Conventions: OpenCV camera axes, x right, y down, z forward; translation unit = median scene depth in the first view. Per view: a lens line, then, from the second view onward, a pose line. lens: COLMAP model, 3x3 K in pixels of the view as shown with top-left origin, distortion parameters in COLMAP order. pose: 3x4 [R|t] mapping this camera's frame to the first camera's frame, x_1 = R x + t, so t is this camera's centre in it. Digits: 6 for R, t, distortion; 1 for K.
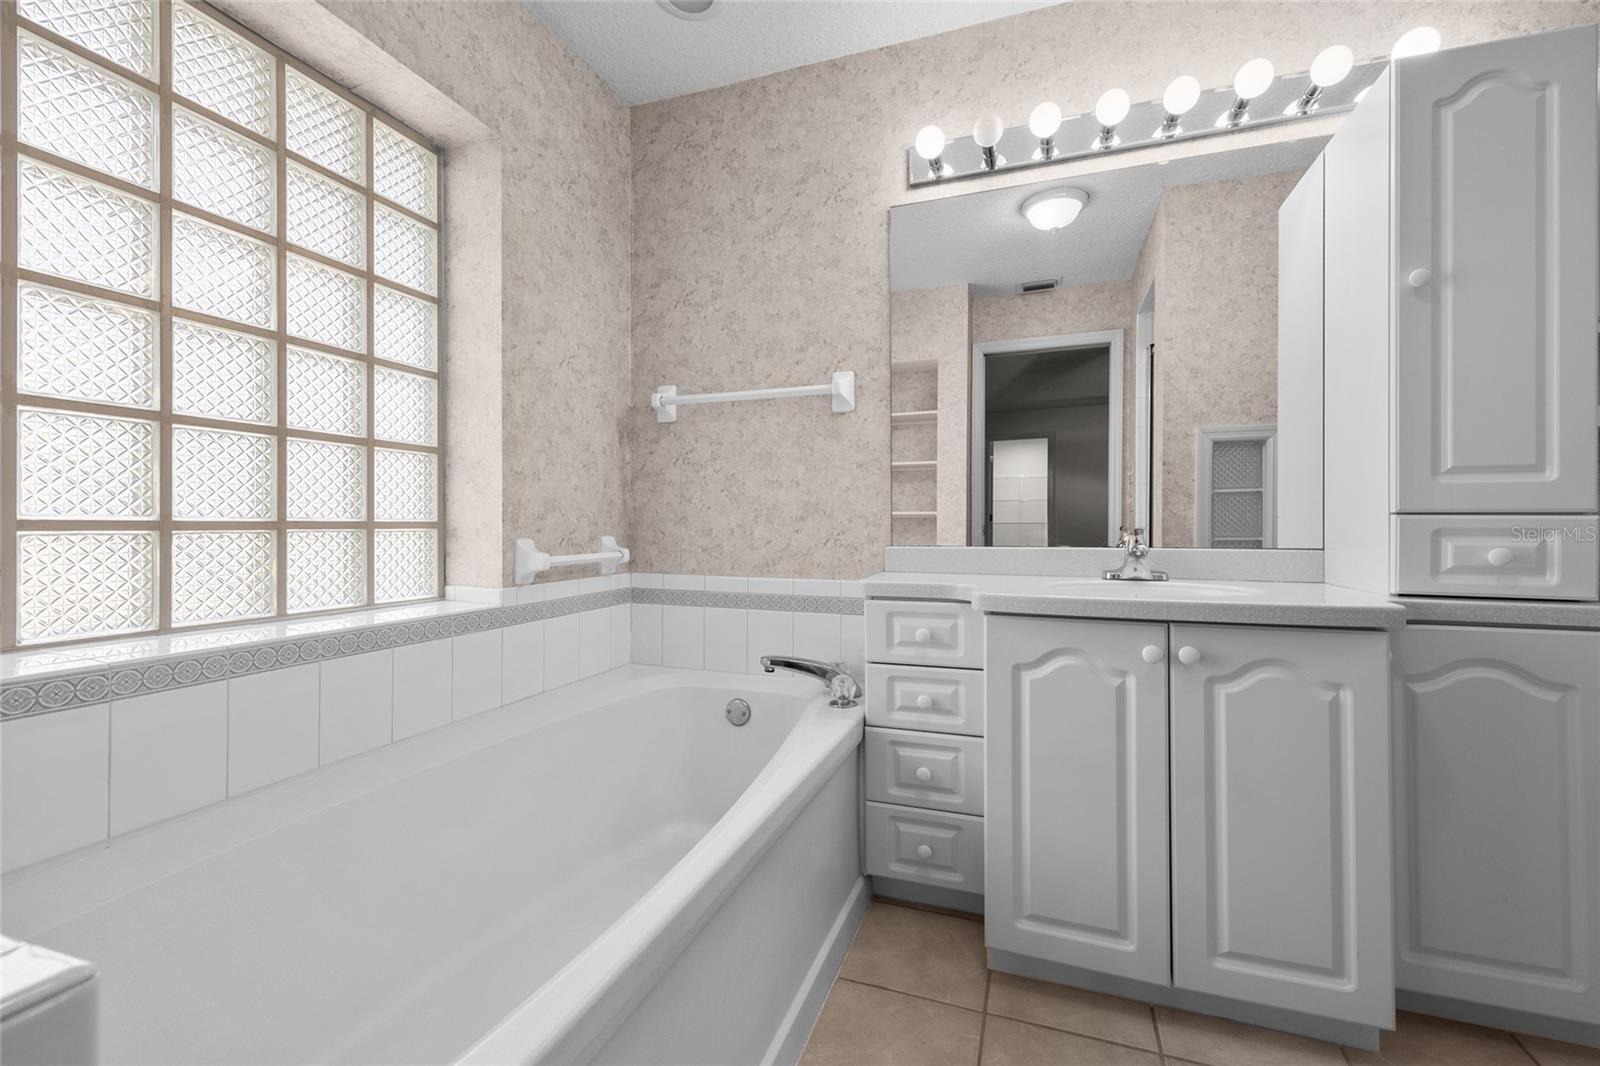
lens RADIAL K [[669.5, 0, 801.2], [0, 669.5, 522.4], [0, 0, 1]] dist [0.003155, 0.000243]
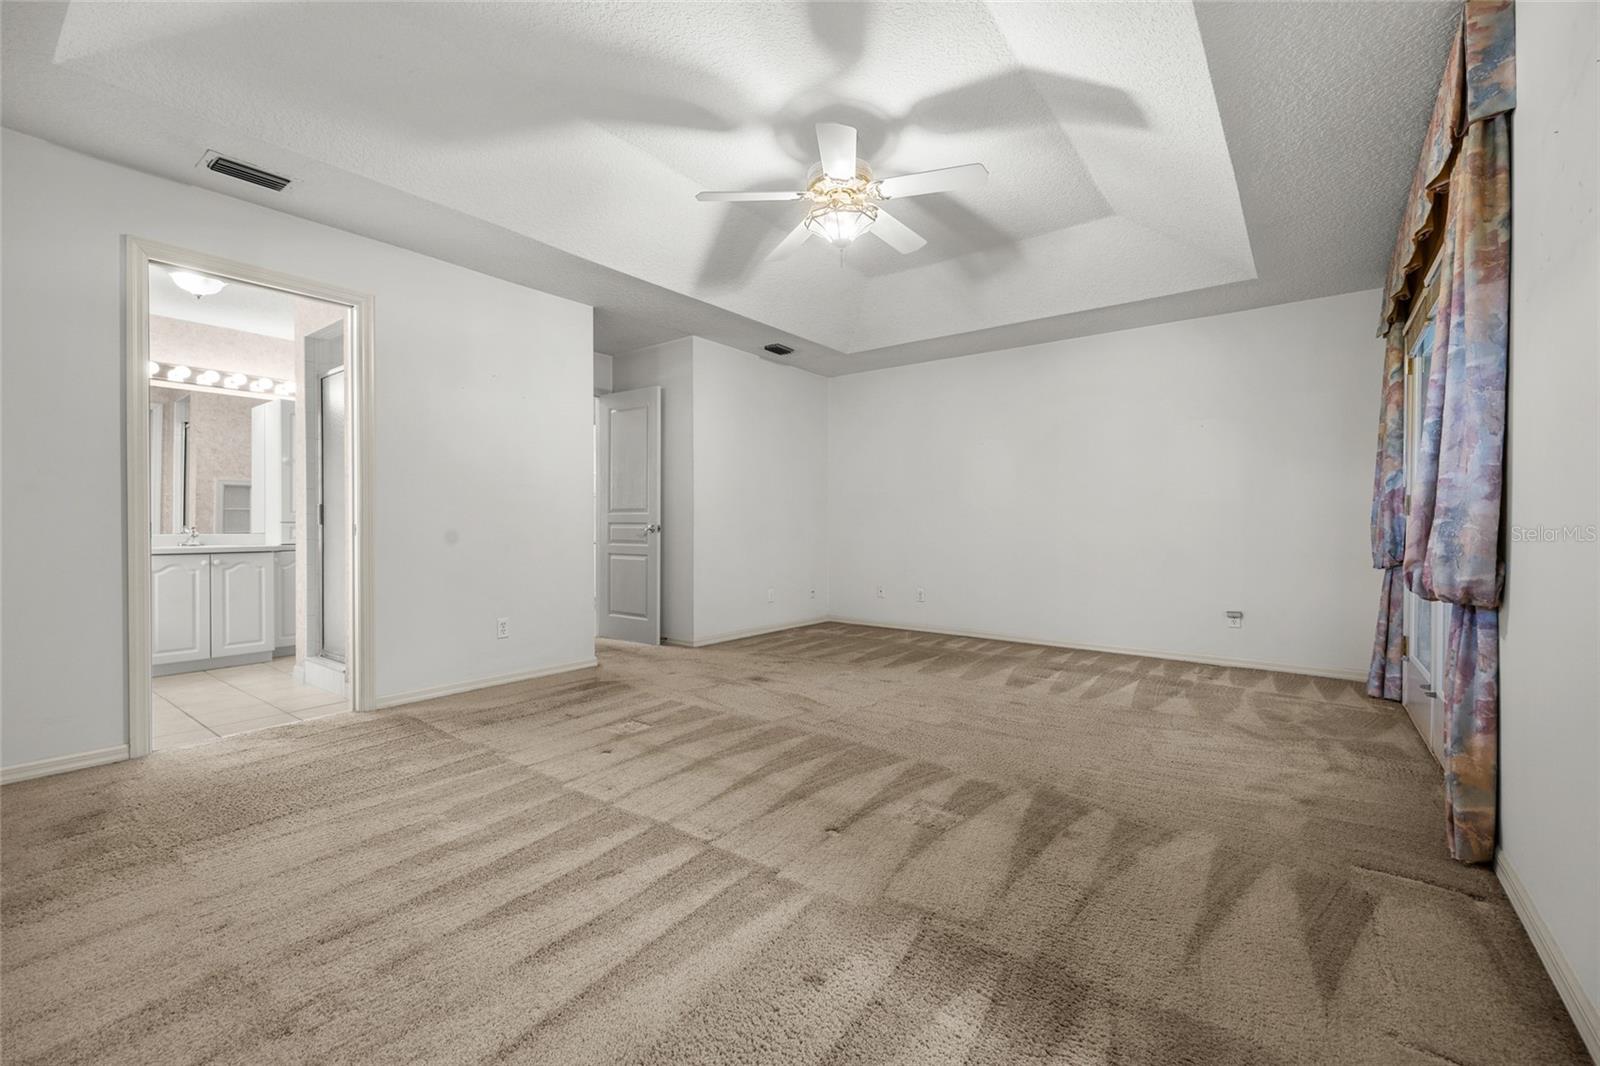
lens RADIAL K [[669.5, 0, 801.2], [0, 669.5, 522.4], [0, 0, 1]] dist [0.003155, 0.000243]
pose [[0.303071, -0.000941, 0.952967, -1.770698], [-0.003330, 0.999992, 0.002047, -0.030338], [-0.952962, -0.003794, 0.303066, -2.862034]]
